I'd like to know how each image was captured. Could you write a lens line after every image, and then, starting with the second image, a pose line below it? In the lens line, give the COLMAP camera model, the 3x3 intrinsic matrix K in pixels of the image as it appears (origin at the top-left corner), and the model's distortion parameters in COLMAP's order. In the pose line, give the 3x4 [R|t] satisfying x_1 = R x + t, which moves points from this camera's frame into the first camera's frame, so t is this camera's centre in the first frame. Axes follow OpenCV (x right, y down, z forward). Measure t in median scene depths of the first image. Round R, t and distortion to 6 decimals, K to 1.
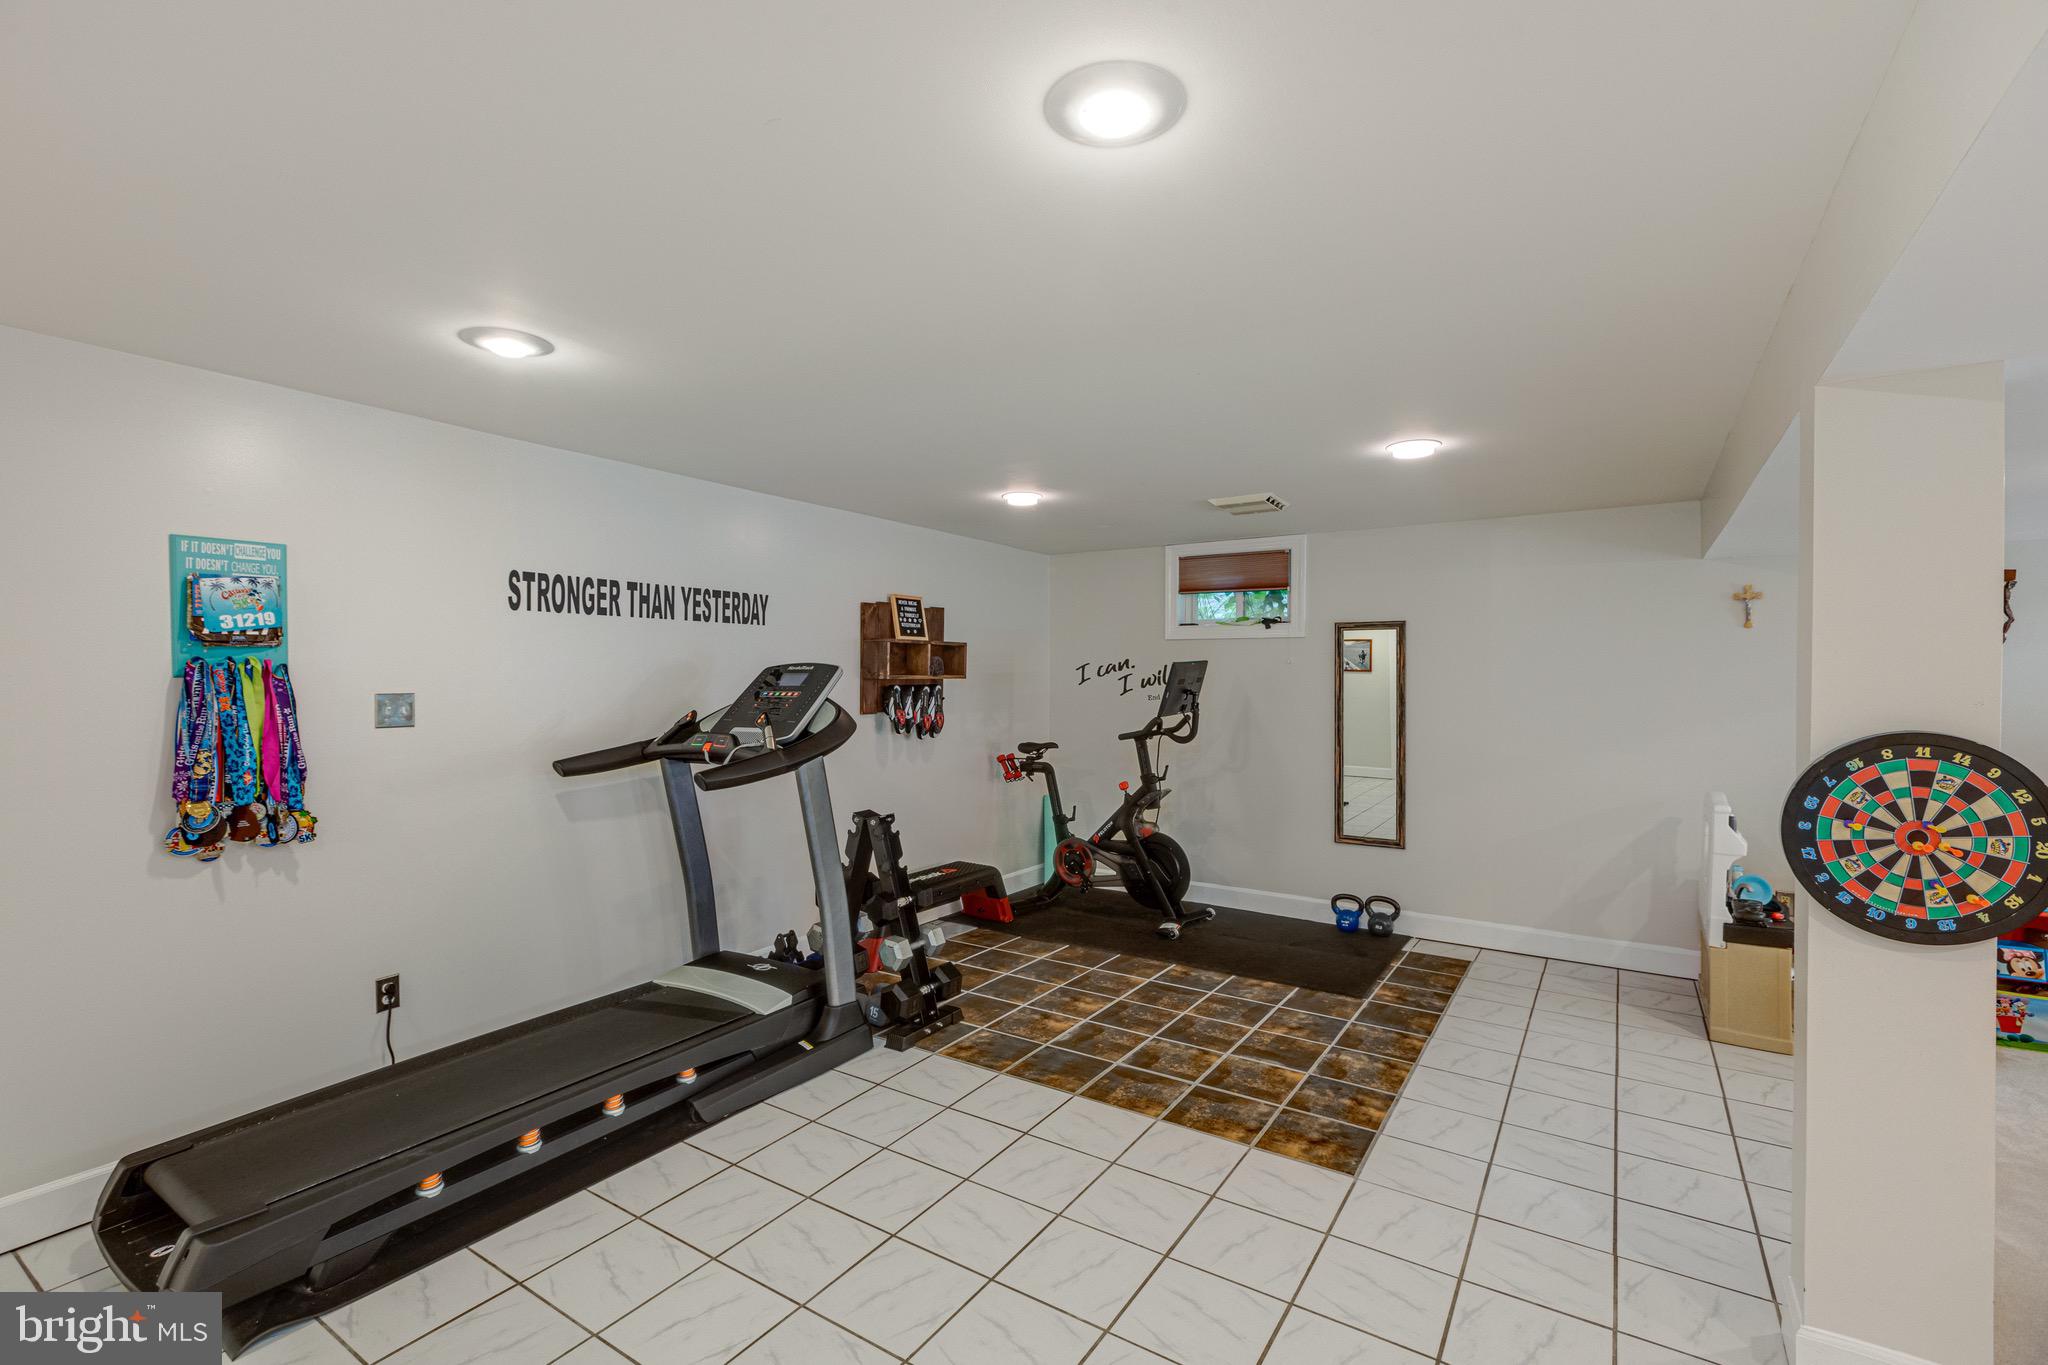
lens RADIAL K [[908.0, 0, 1020.8], [0, 908.0, 652.6], [0, 0, 1]] dist [-0.001298, -0.000375]
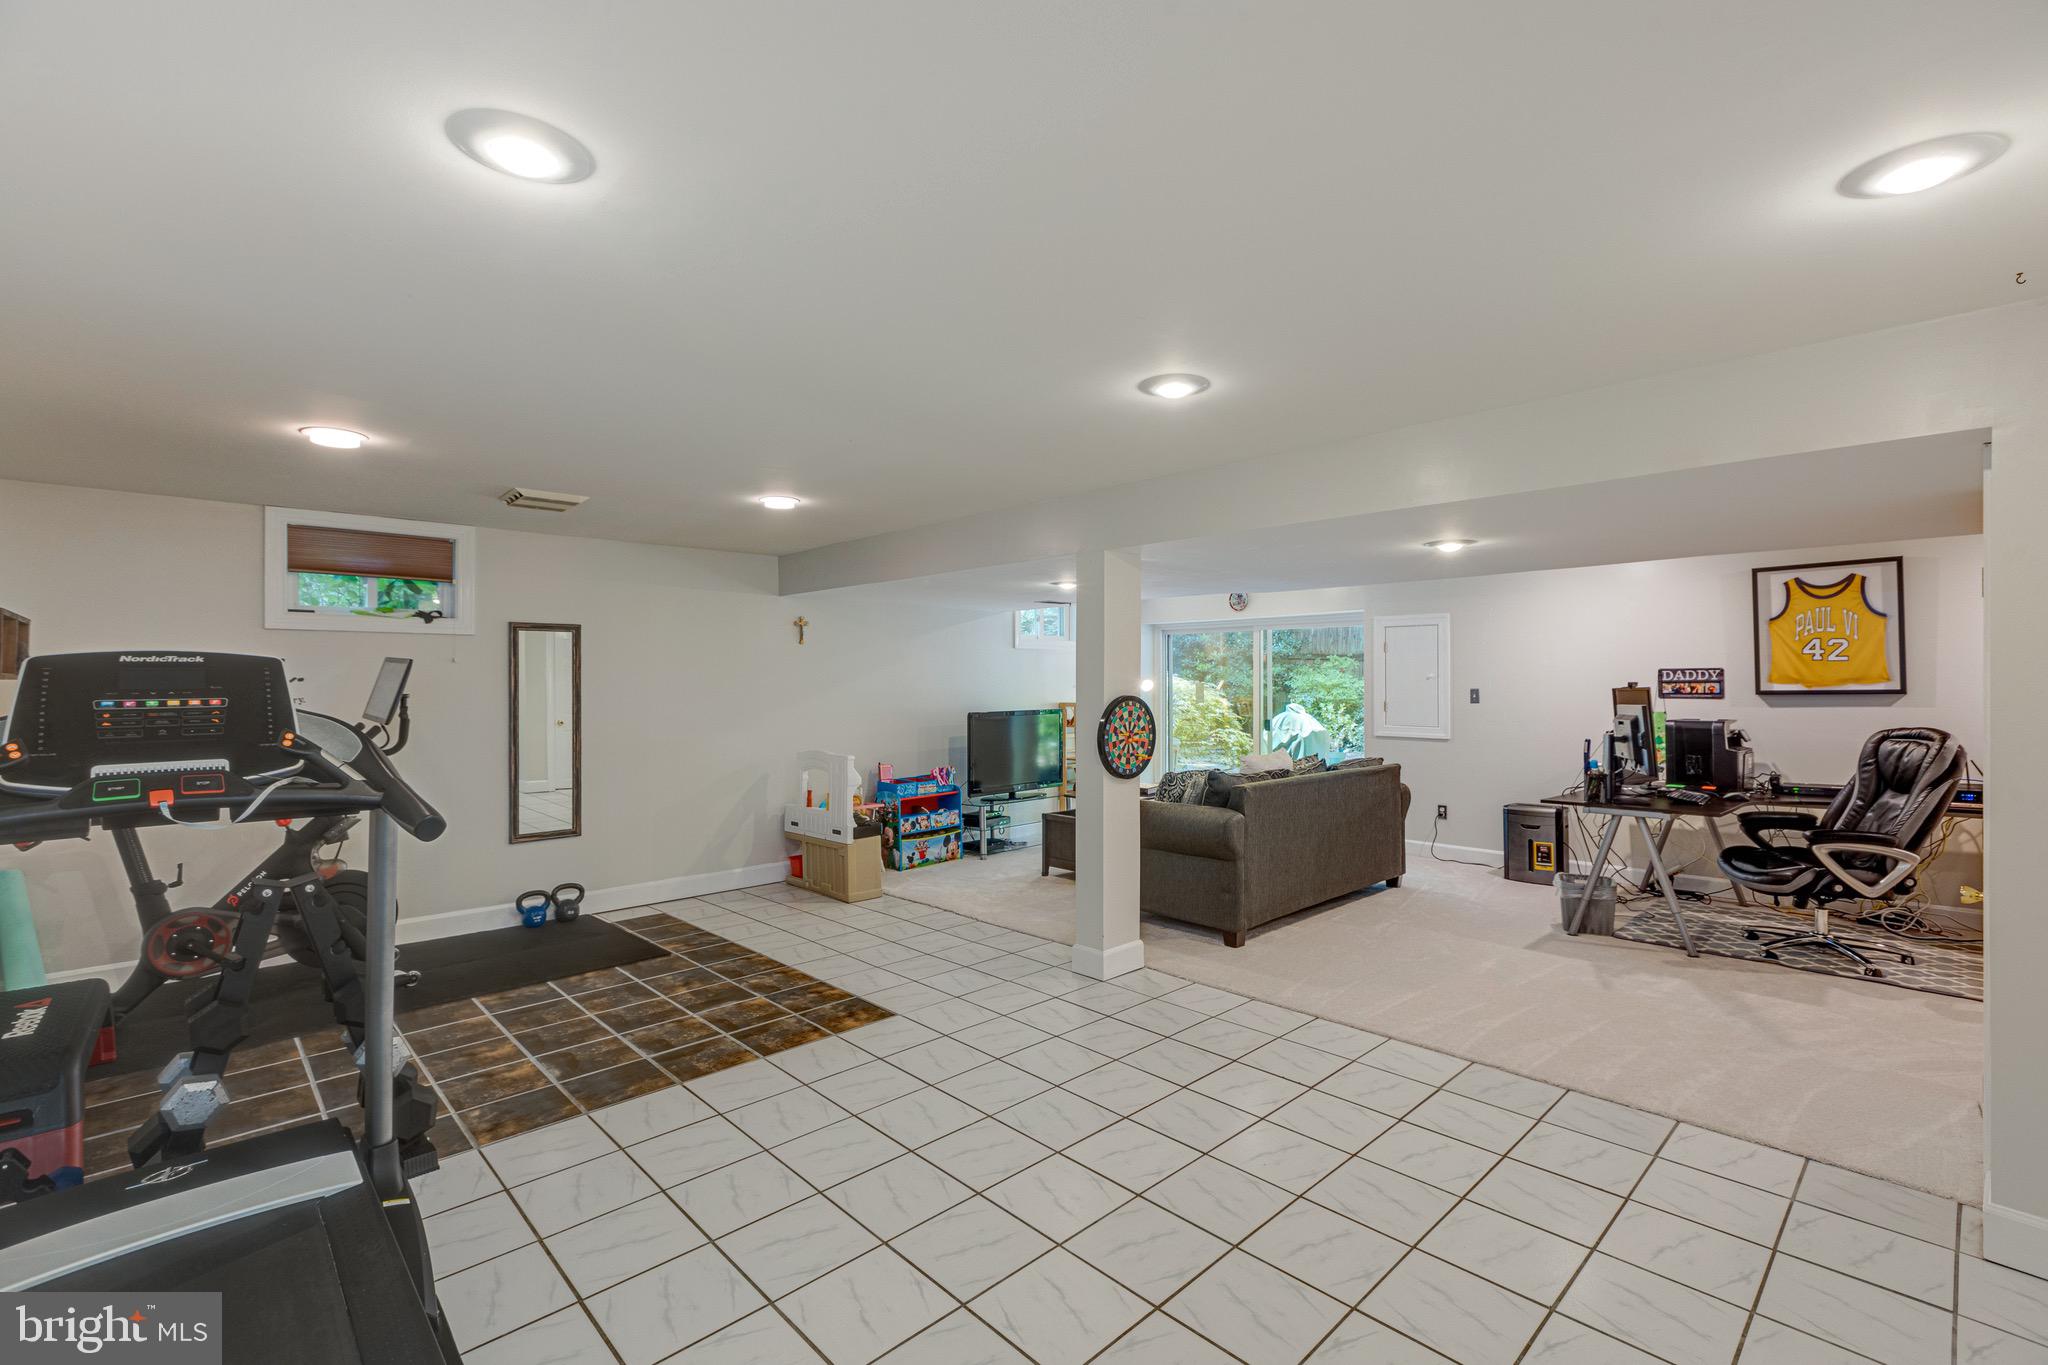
lens RADIAL K [[908.0, 0, 1031.3], [0, 908.0, 677.2], [0, 0, 1]] dist [-0.001298, -0.000375]
pose [[0.217559, -0.000313, 0.976047, -0.691071], [-0.020760, 0.999772, 0.004948, 0.014505], [-0.975826, -0.021339, 0.217503, 0.328687]]
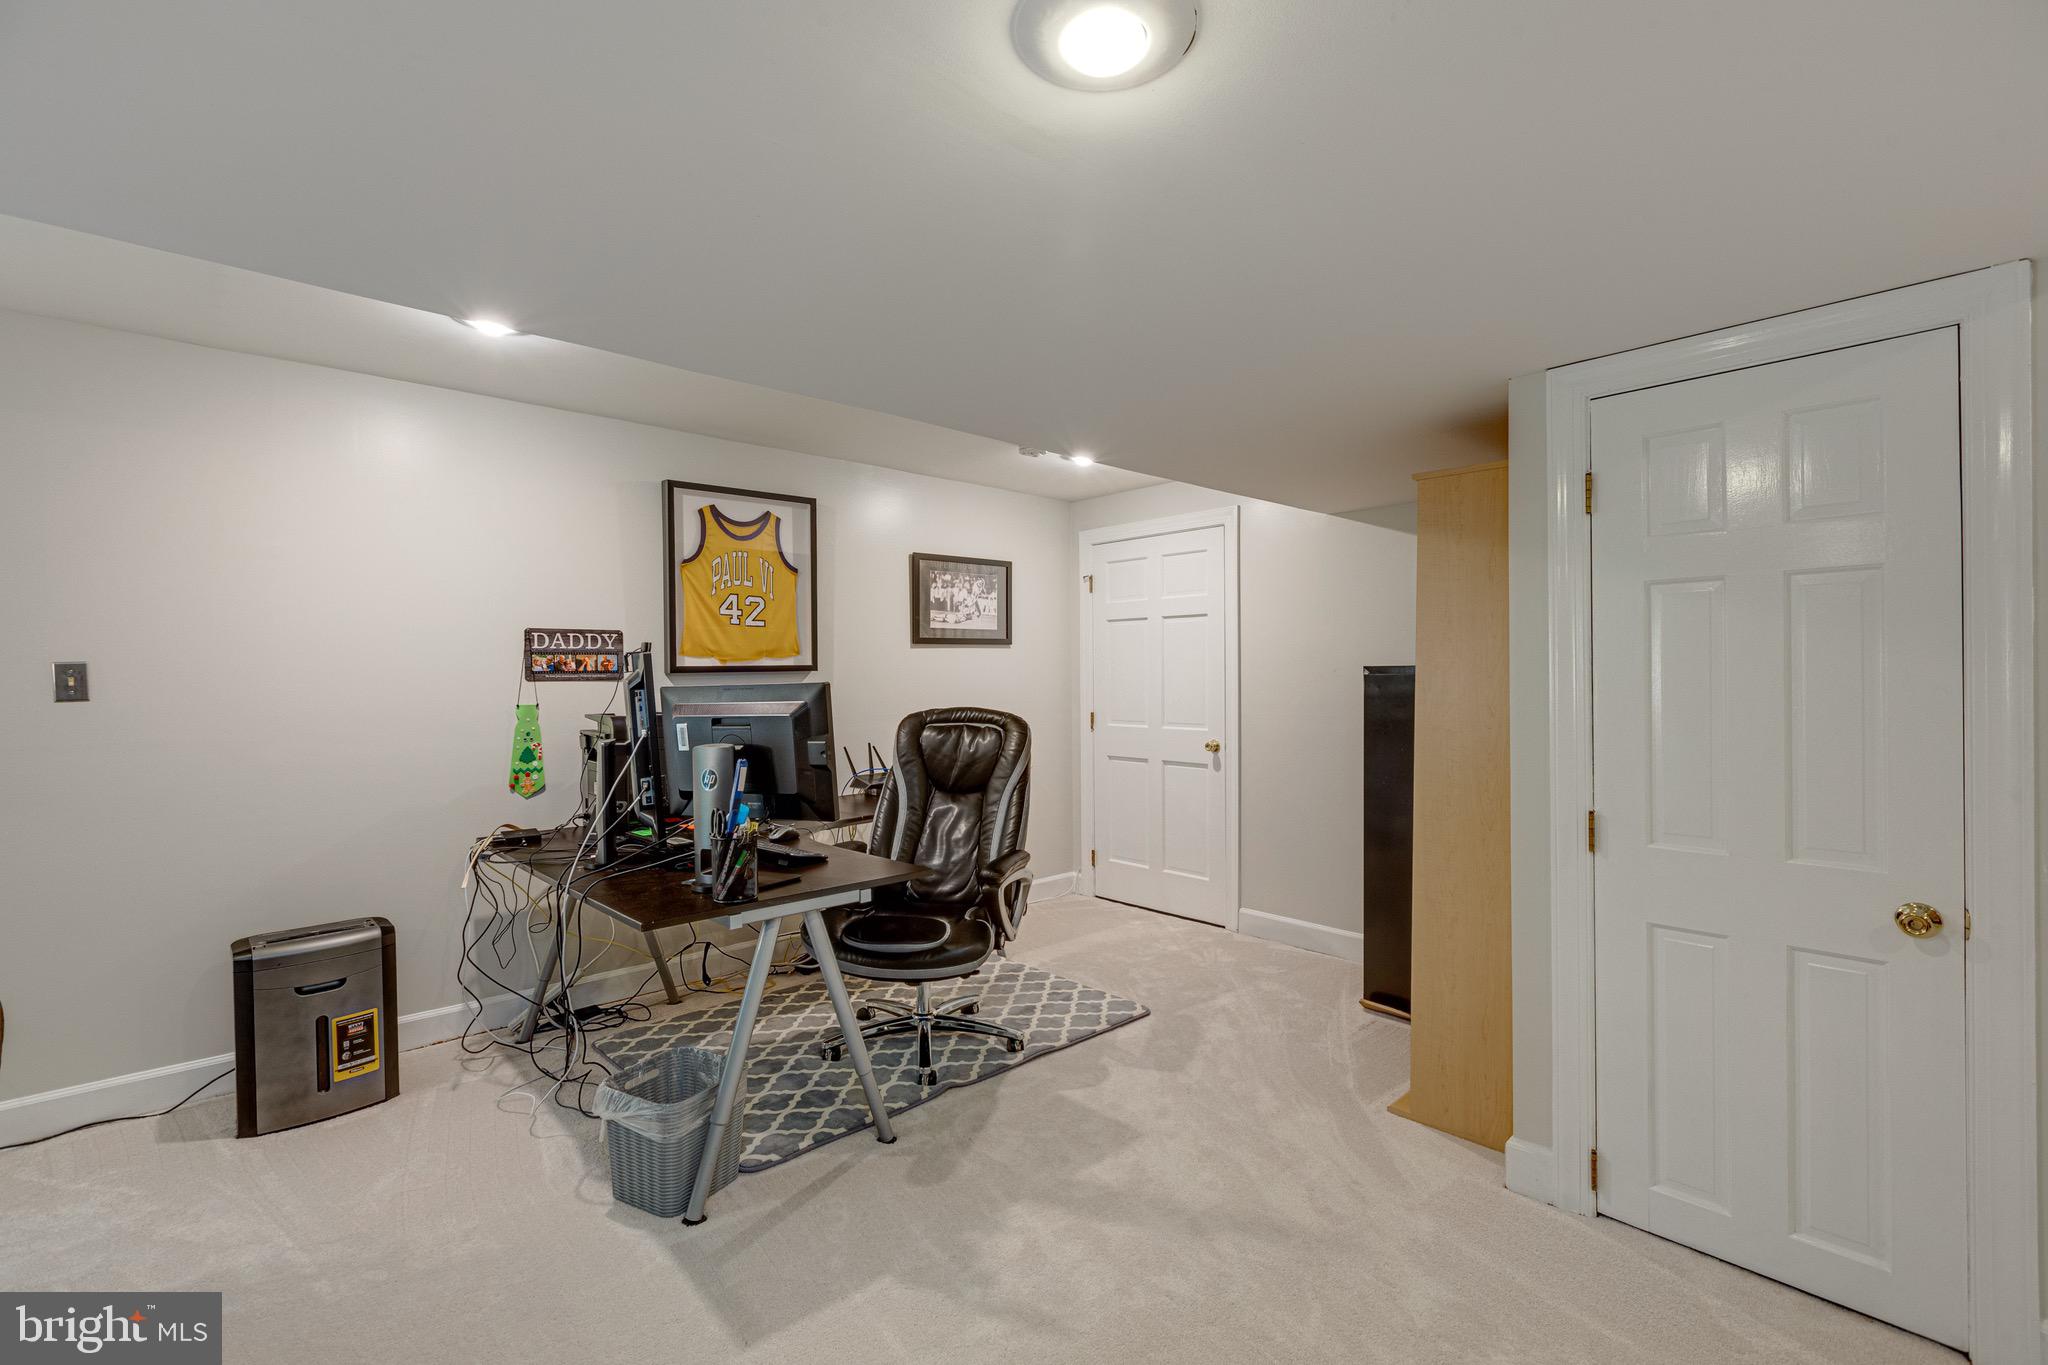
lens RADIAL K [[908.0, 0, 1026.7], [0, 908.0, 678.7], [0, 0, 1]] dist [-0.001298, -0.000375]
pose [[-0.972217, 0.000908, 0.234079, 0.400672], [-0.004441, 0.999741, -0.022324, 0.051421], [-0.234038, -0.022743, -0.971961, 0.350237]]
